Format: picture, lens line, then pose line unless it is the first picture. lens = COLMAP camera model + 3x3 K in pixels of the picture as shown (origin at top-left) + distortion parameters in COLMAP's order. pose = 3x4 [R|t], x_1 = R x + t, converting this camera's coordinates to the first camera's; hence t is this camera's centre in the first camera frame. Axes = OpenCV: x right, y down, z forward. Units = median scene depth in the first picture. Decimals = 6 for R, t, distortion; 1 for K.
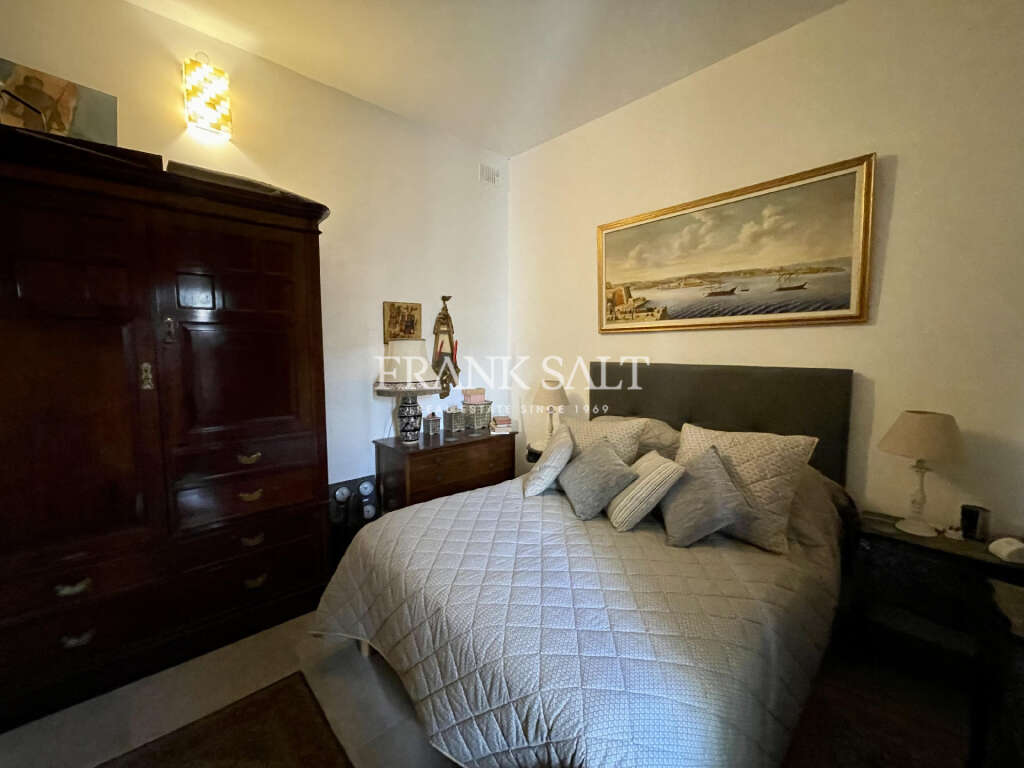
lens RADIAL K [[413.8, 0, 505.6], [0, 413.8, 380.2], [0, 0, 1]] dist [0.002175, 0.000065]
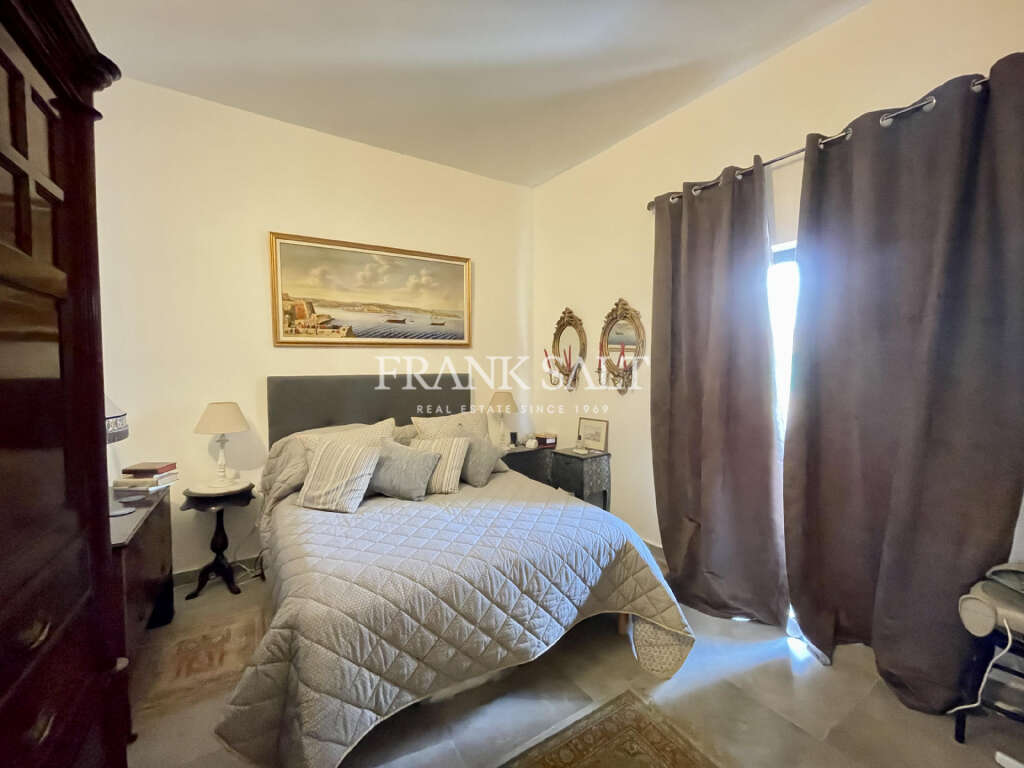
lens RADIAL K [[413.8, 0, 504.9], [0, 413.8, 383.0], [0, 0, 1]] dist [0.002175, 0.000065]
pose [[0.206817, -0.038973, 0.977603, -0.658780], [0.083379, 0.996273, 0.022078, -0.008445], [-0.974820, 0.076946, 0.209295, 0.347468]]
